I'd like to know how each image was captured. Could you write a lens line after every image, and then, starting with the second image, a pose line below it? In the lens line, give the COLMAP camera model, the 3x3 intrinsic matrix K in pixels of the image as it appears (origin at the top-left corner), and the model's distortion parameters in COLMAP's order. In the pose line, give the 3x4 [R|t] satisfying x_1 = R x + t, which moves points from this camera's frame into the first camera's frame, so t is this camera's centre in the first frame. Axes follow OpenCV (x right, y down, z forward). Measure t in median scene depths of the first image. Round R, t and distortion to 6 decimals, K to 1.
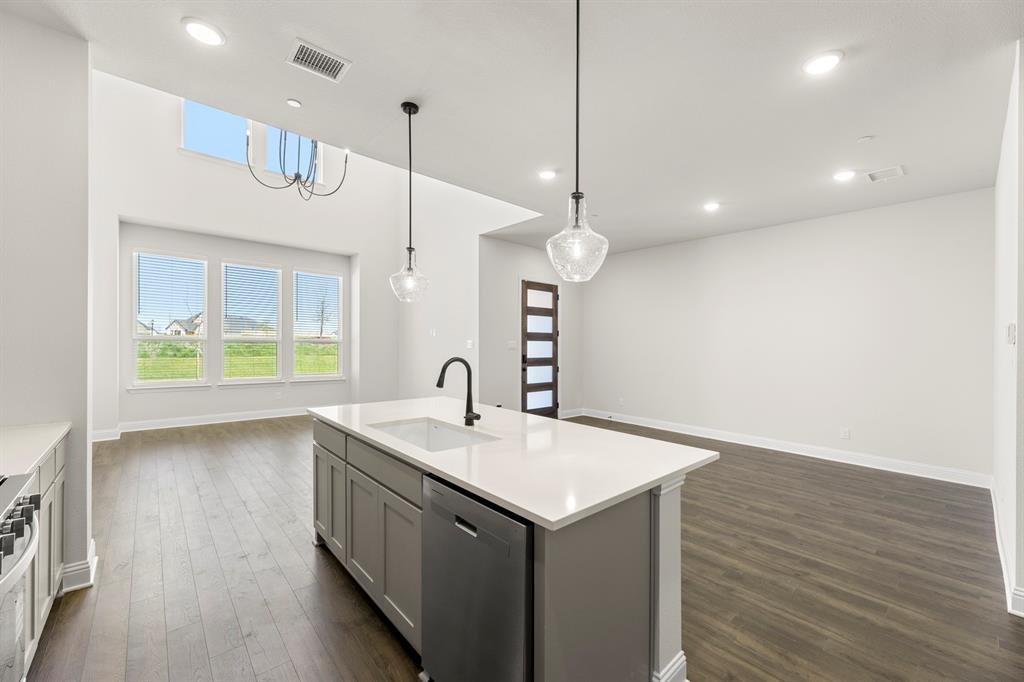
lens RADIAL K [[411.3, 0, 513.5], [0, 411.3, 334.4], [0, 0, 1]] dist [0.001139, -0.000290]
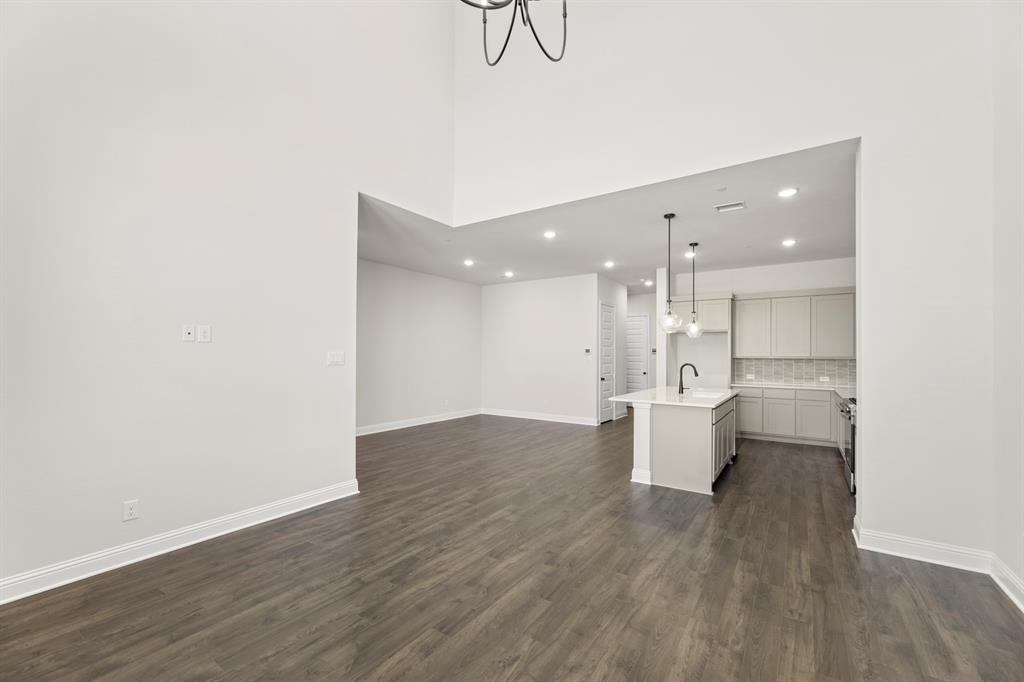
lens RADIAL K [[422.7, 0, 509.9], [0, 422.7, 352.7], [0, 0, 1]] dist [0.000420, -0.000057]
pose [[-0.251739, -0.014304, 0.967690, -0.785875], [-0.031009, 0.999497, 0.006707, 0.002696], [-0.967298, -0.028318, -0.252055, 0.927617]]
